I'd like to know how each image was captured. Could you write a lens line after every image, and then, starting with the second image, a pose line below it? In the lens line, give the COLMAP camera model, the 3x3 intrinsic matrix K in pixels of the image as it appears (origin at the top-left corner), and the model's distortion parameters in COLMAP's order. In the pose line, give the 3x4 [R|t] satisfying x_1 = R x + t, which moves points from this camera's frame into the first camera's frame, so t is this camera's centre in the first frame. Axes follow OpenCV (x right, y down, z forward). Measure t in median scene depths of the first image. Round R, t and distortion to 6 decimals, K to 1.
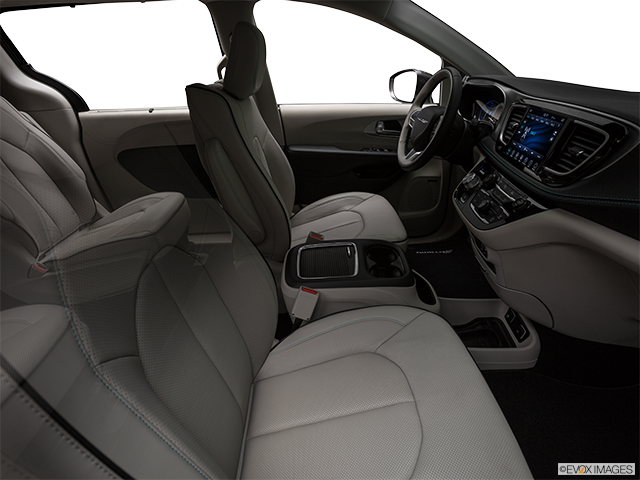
lens RADIAL K [[331.1, 0, 320.0], [0, 331.1, 240.0], [0, 0, 1]] dist [-0.083137, 0.039839]
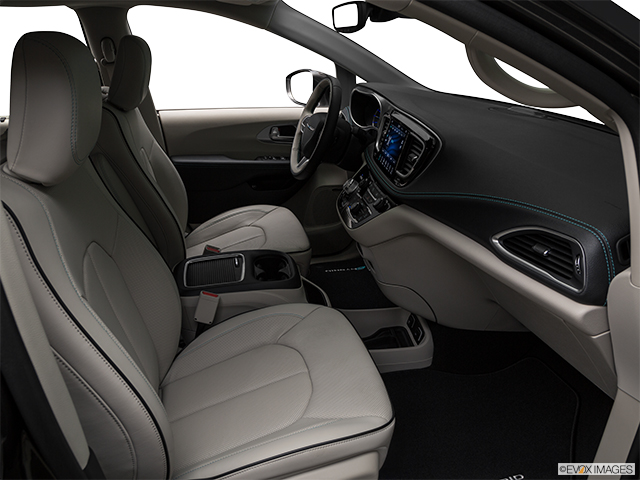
lens RADIAL K [[487.3, 0, 321.5], [0, 487.3, 239.1], [0, 0, 1]] dist [-0.115769, 0.041914]
pose [[0.979718, -0.049932, 0.194058, 0.059046], [0.068448, 0.993595, -0.089912, 0.117032], [-0.188326, 0.101371, 0.976861, -0.473740]]
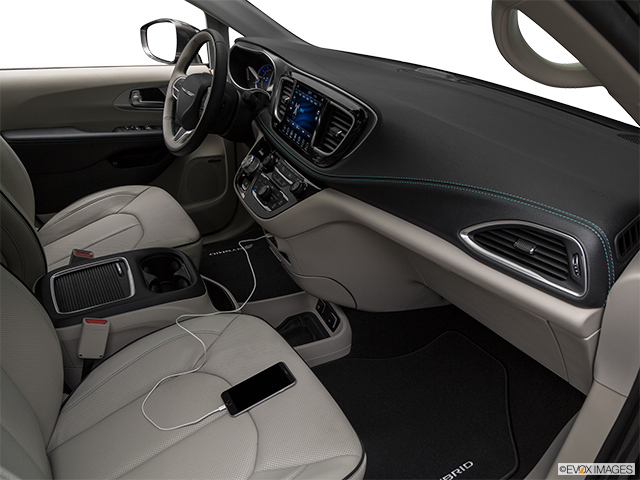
lens RADIAL K [[487.3, 0, 321.5], [0, 487.3, 239.1], [0, 0, 1]] dist [-0.115769, 0.041914]
pose [[0.866545, -0.158702, 0.473194, -0.021580], [0.158572, 0.986518, 0.040476, -0.003877], [-0.473238, 0.039961, 0.880028, -0.229977]]
